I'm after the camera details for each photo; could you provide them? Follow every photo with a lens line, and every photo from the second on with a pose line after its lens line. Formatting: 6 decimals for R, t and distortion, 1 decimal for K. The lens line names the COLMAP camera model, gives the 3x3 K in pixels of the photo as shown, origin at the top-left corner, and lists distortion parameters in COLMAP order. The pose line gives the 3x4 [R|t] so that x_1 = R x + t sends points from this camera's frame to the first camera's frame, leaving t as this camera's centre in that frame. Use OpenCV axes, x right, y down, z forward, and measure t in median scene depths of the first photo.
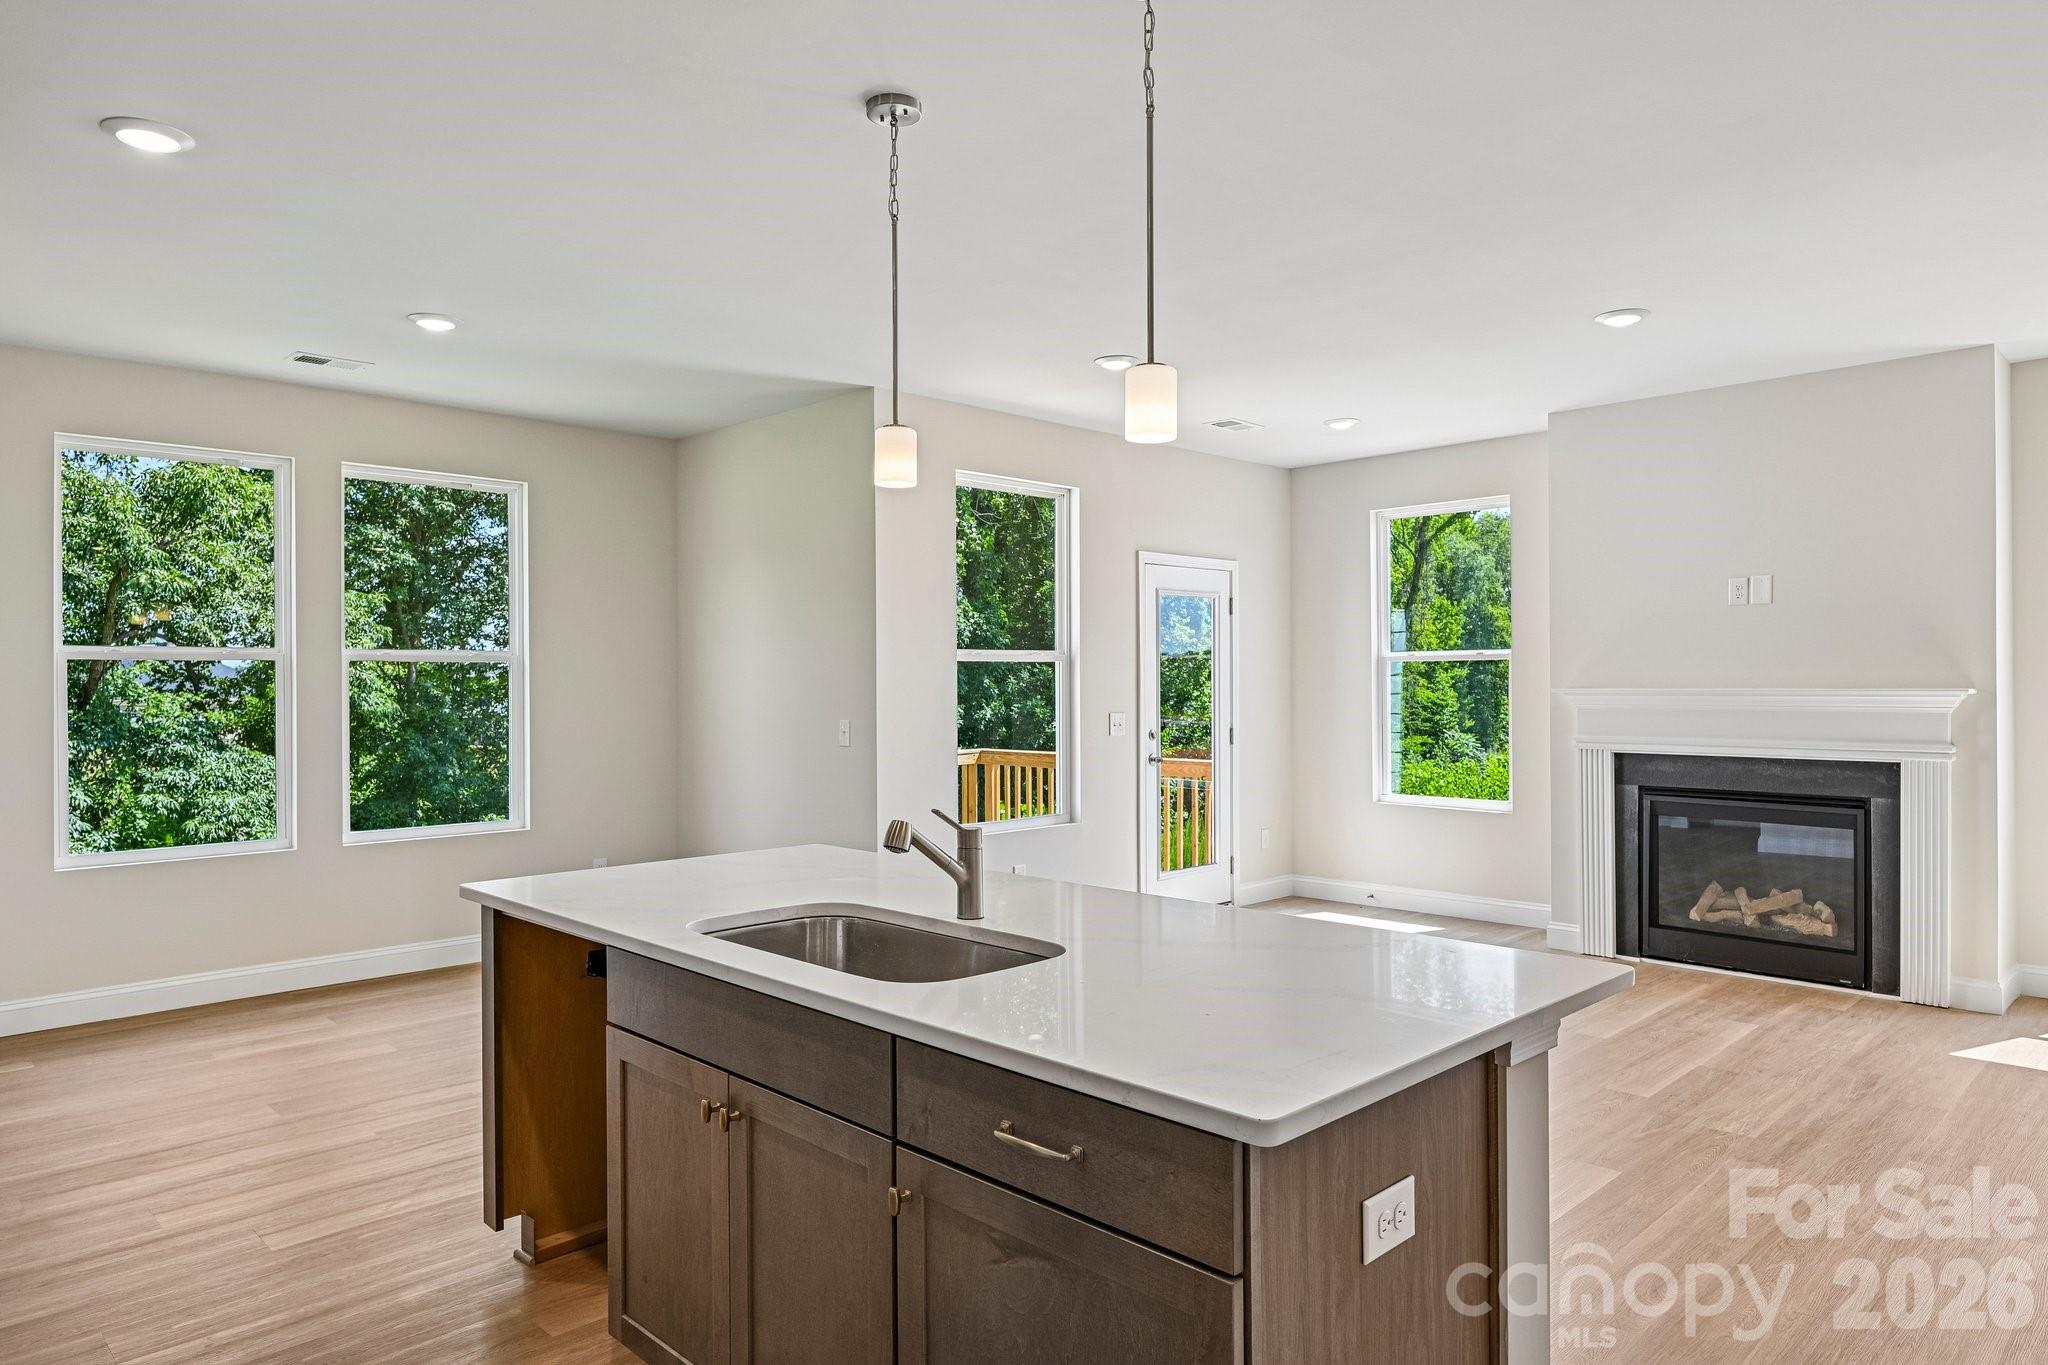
lens RADIAL K [[1258.8, 0, 1032.5], [0, 1258.8, 688.9], [0, 0, 1]] dist [0.010121, -0.002273]
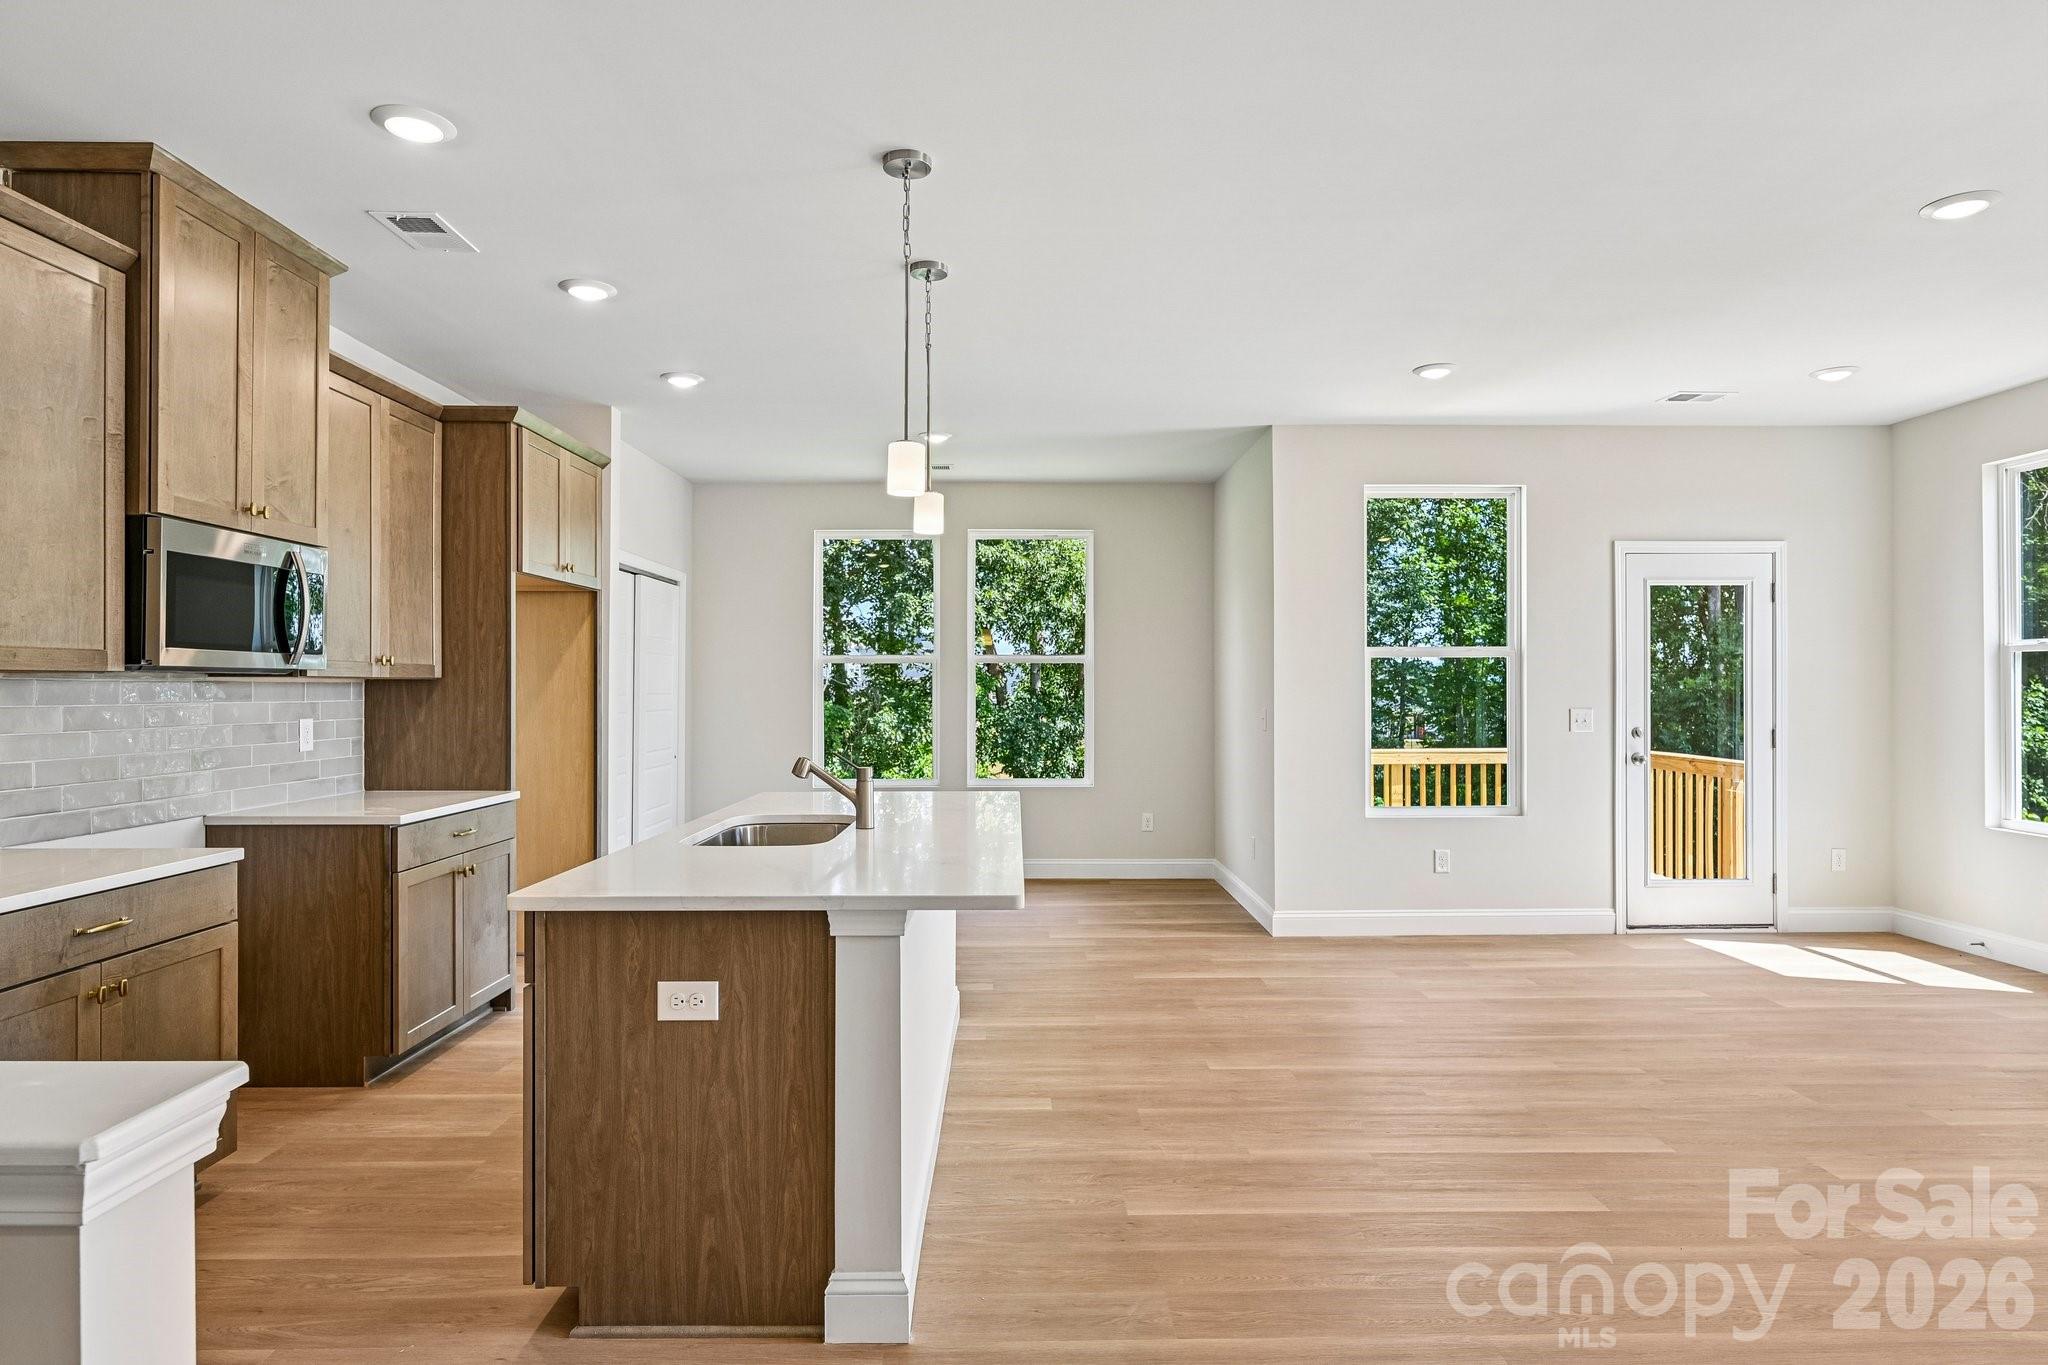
lens RADIAL K [[1133.2, 0, 1025.8], [0, 1133.2, 685.1], [0, 0, 1]] dist [-0.000566, -0.000567]
pose [[0.721336, 0.002627, -0.692581, 0.411957], [-0.006965, 0.999970, -0.003462, 0.007708], [0.692551, 0.007321, 0.721332, 0.071437]]
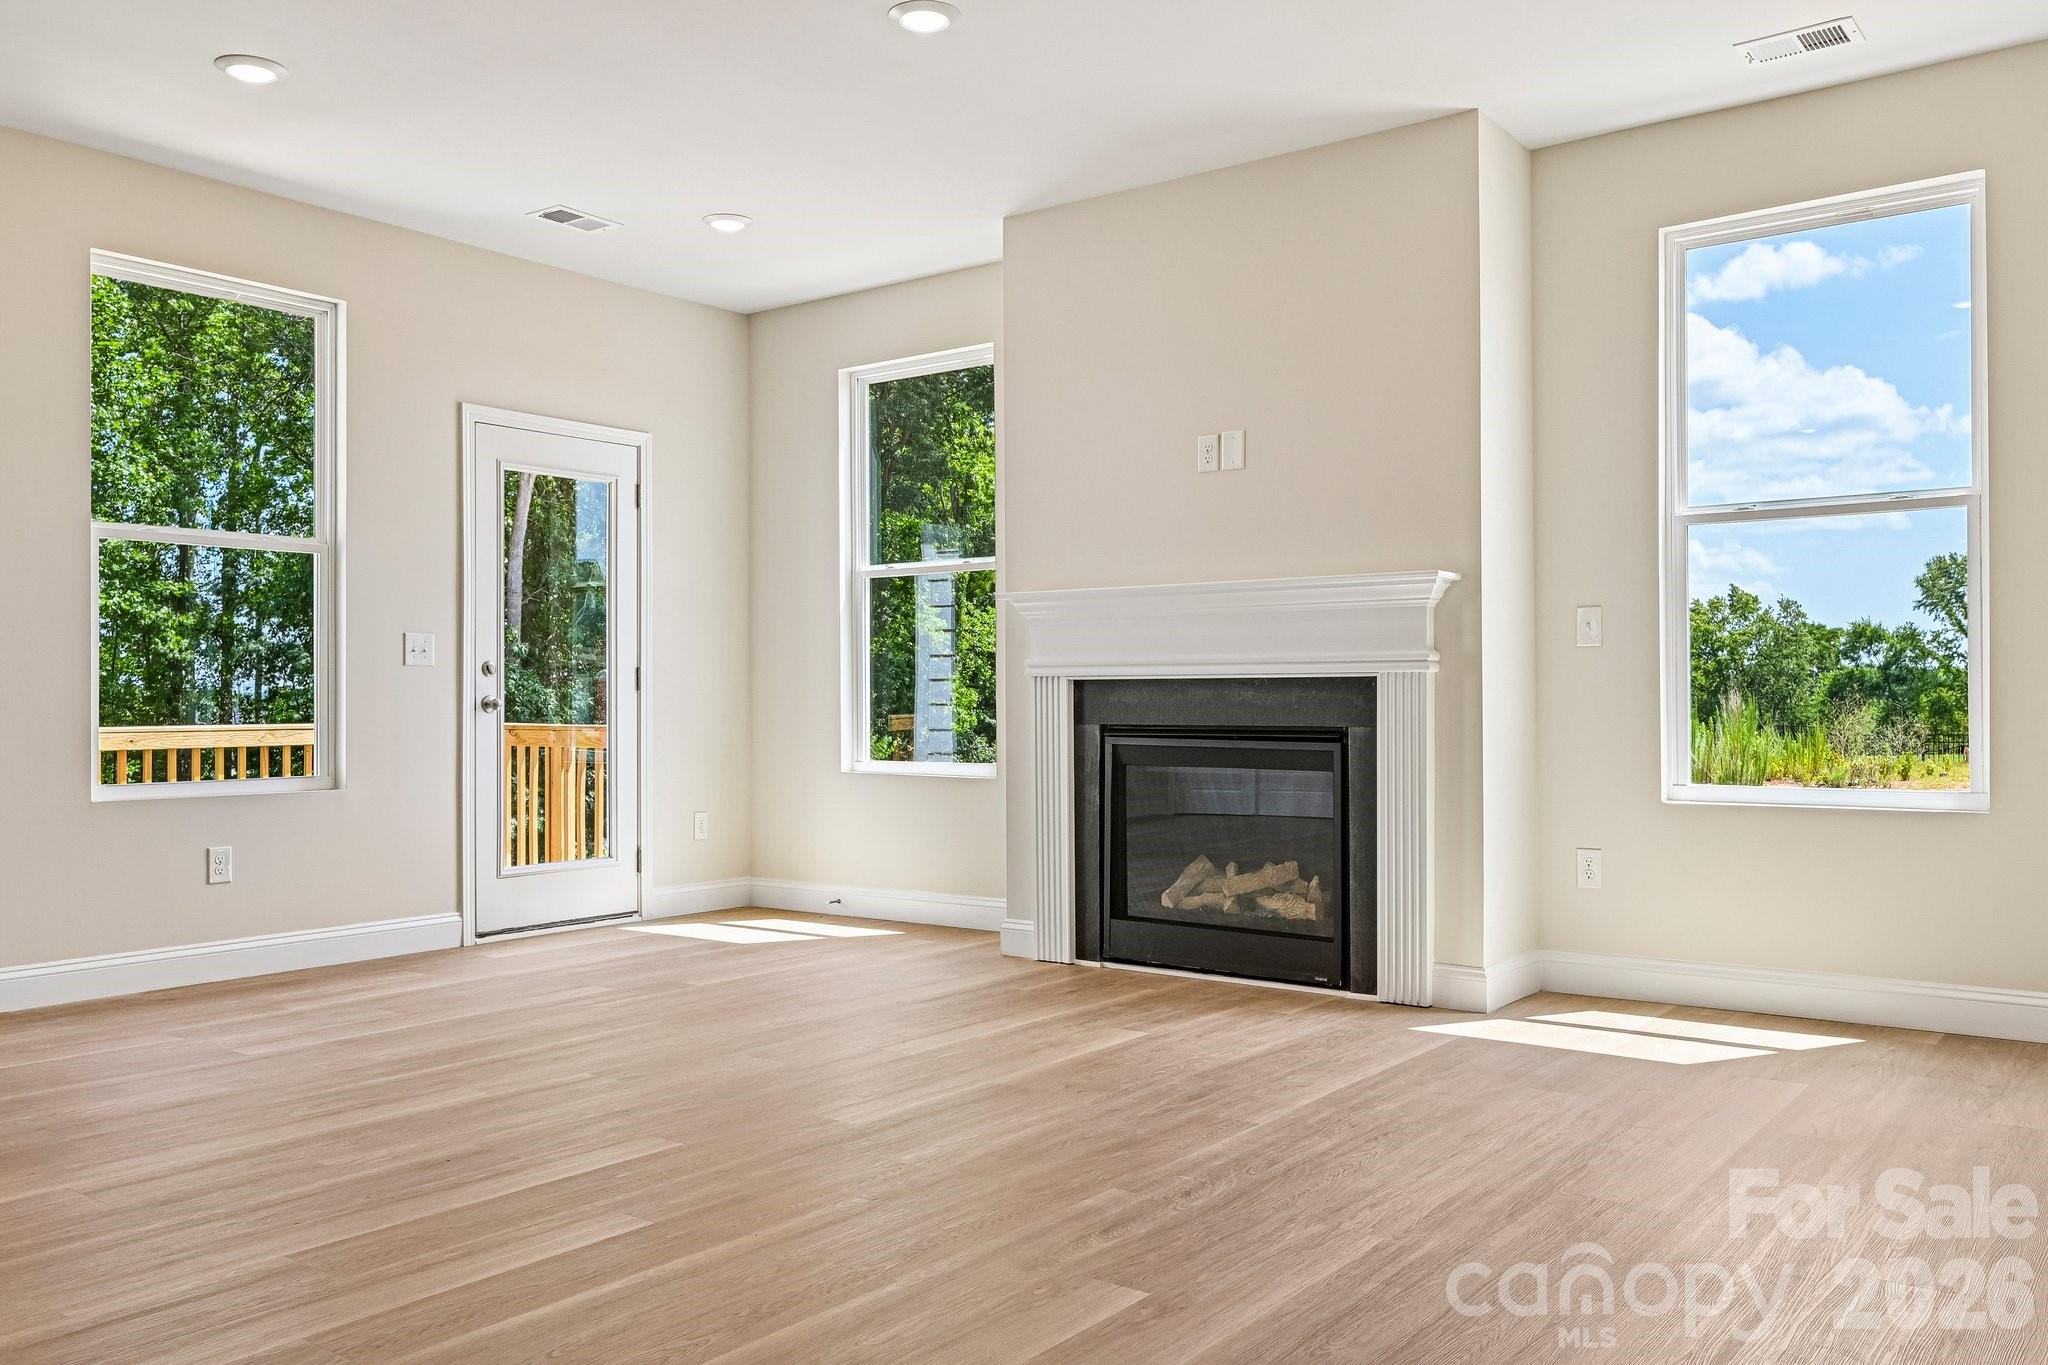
lens RADIAL K [[1607.6, 0, 1020.3], [0, 1607.6, 688.1], [0, 0, 1]] dist [0.005465, -0.002362]
pose [[0.990256, 0.004351, 0.139188, 0.305198], [-0.002379, 0.999894, -0.014333, 0.068741], [-0.139235, 0.013862, 0.990162, 0.089441]]
